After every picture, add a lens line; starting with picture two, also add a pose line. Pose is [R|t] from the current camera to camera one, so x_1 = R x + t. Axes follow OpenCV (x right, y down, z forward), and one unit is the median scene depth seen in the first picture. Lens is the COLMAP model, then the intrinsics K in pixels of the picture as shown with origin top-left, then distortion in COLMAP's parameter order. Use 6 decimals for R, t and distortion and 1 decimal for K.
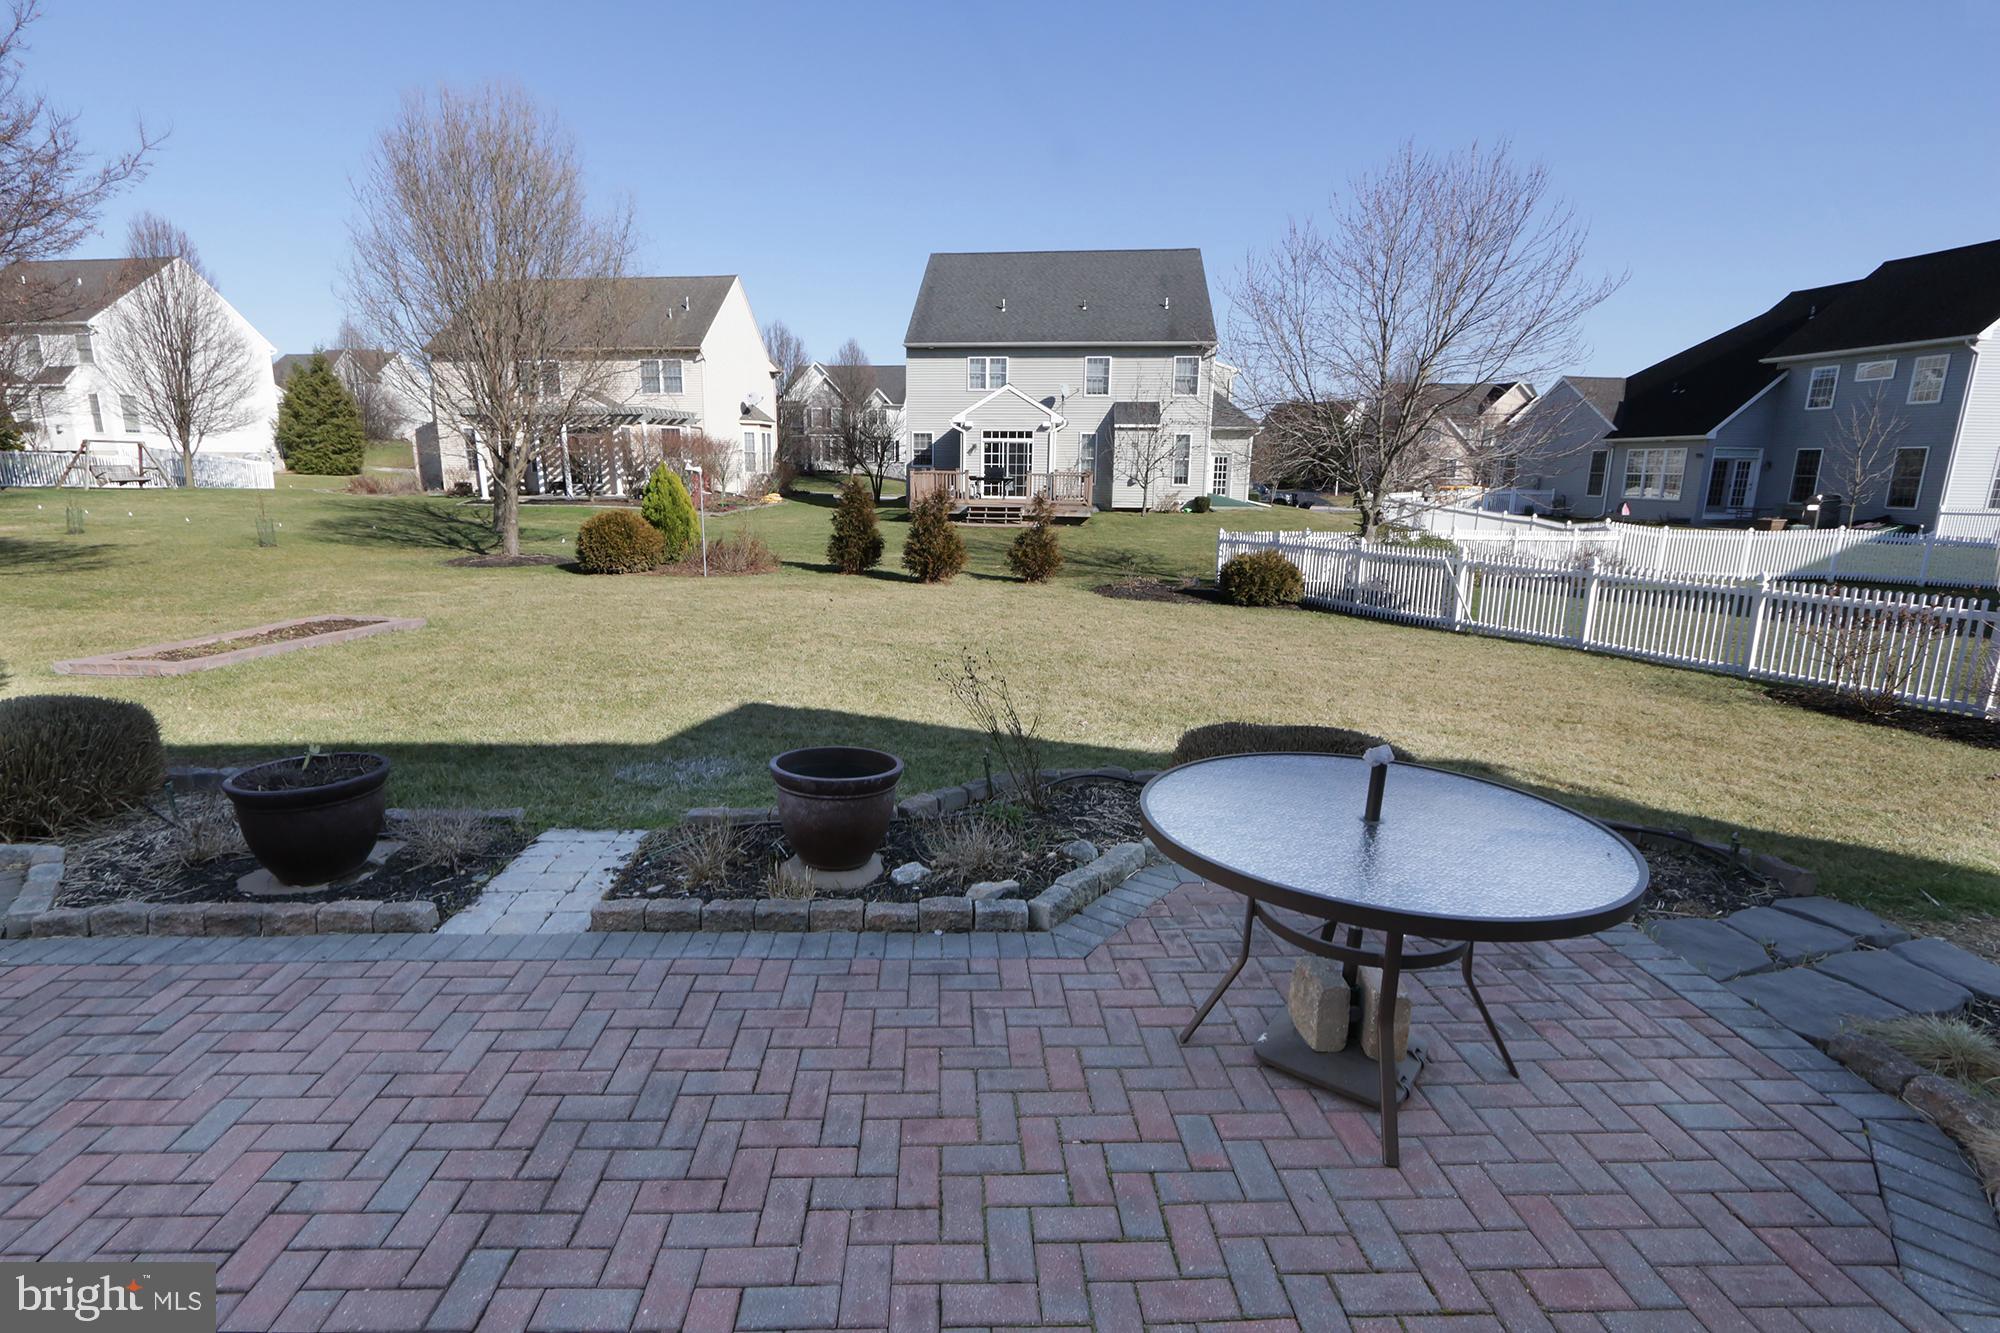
lens RADIAL K [[920.9, 0, 967.0], [0, 920.9, 631.8], [0, 0, 1]] dist [-0.005980, -0.000696]
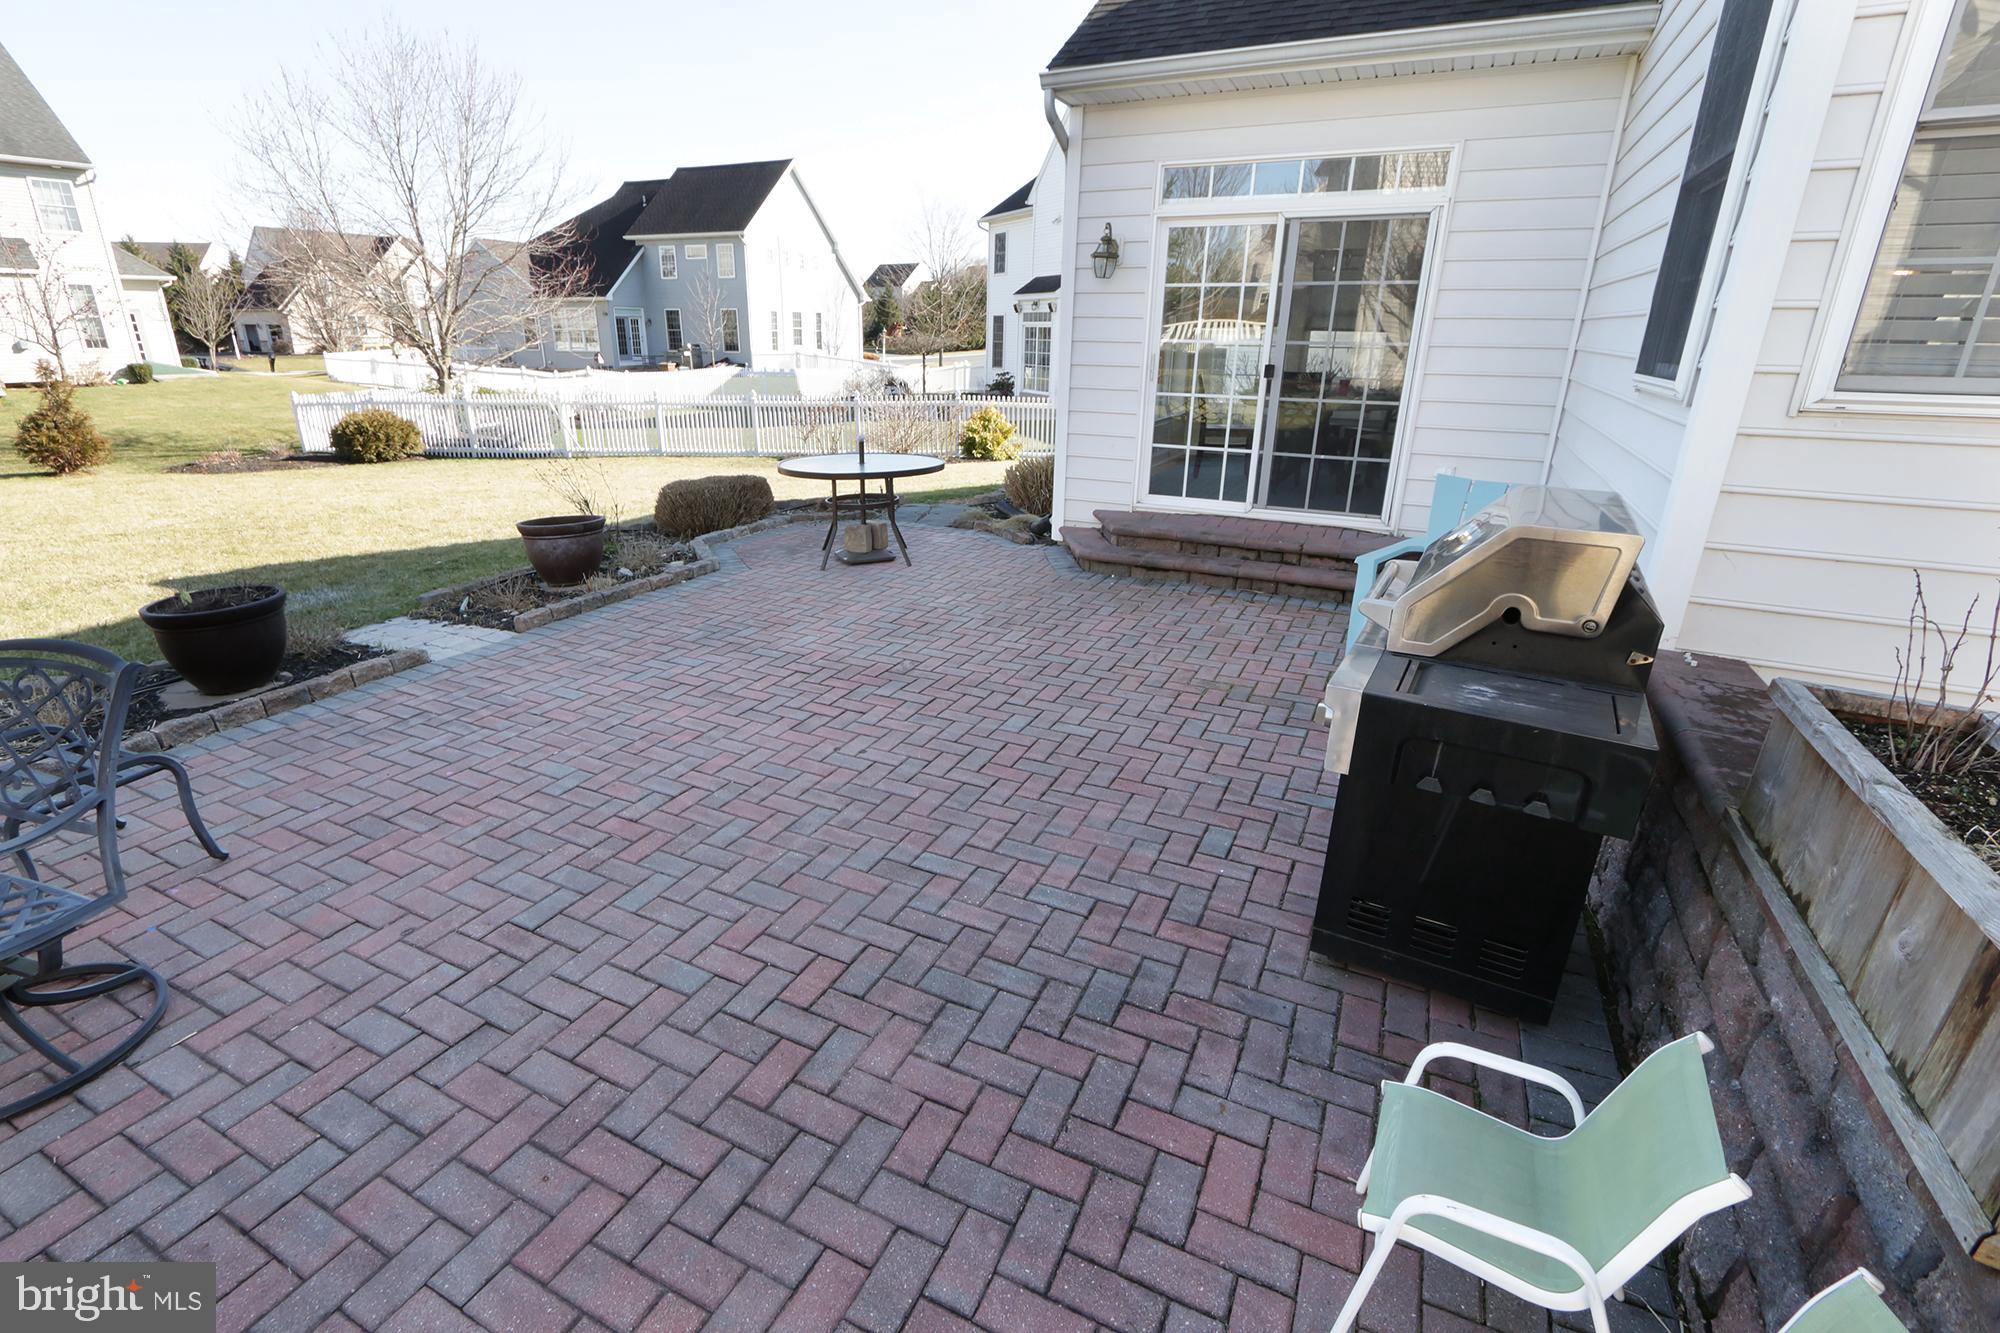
lens RADIAL K [[920.9, 0, 967.0], [0, 920.9, 631.8], [0, 0, 1]] dist [-0.005980, -0.000696]
pose [[0.471514, -0.281322, 0.835783, -0.240594], [0.156644, 0.959398, 0.234559, 0.013008], [-0.867835, 0.020322, 0.496437, -0.077742]]
